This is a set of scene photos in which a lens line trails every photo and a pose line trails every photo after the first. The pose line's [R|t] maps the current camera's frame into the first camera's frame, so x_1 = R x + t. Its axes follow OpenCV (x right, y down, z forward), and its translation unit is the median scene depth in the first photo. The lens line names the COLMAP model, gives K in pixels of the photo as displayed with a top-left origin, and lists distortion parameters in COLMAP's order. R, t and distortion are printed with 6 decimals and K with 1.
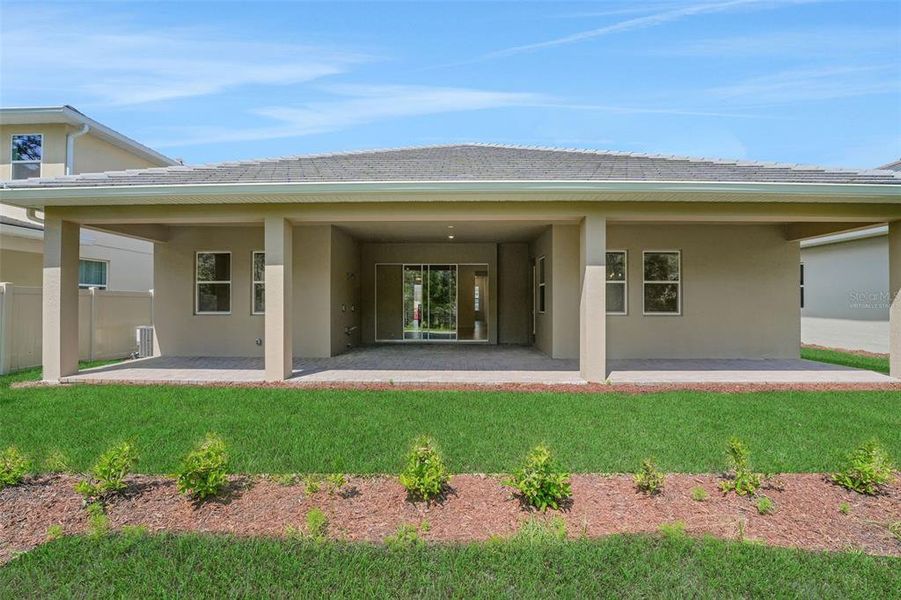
lens RADIAL K [[370.6, 0, 450.0], [0, 370.6, 304.1], [0, 0, 1]] dist [-0.012745, -0.000138]
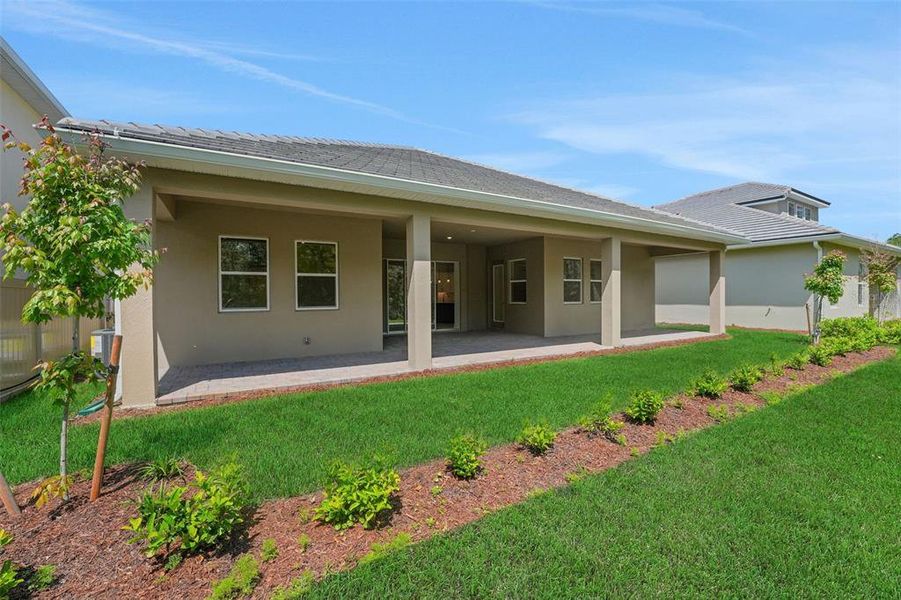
lens RADIAL K [[383.0, 0, 453.3], [0, 383.0, 296.2], [0, 0, 1]] dist [-0.011034, -0.000413]
pose [[0.854016, -0.007207, 0.520197, -0.693172], [0.008982, 0.999959, -0.000893, -0.001688], [-0.520169, 0.005435, 0.854046, 0.004050]]
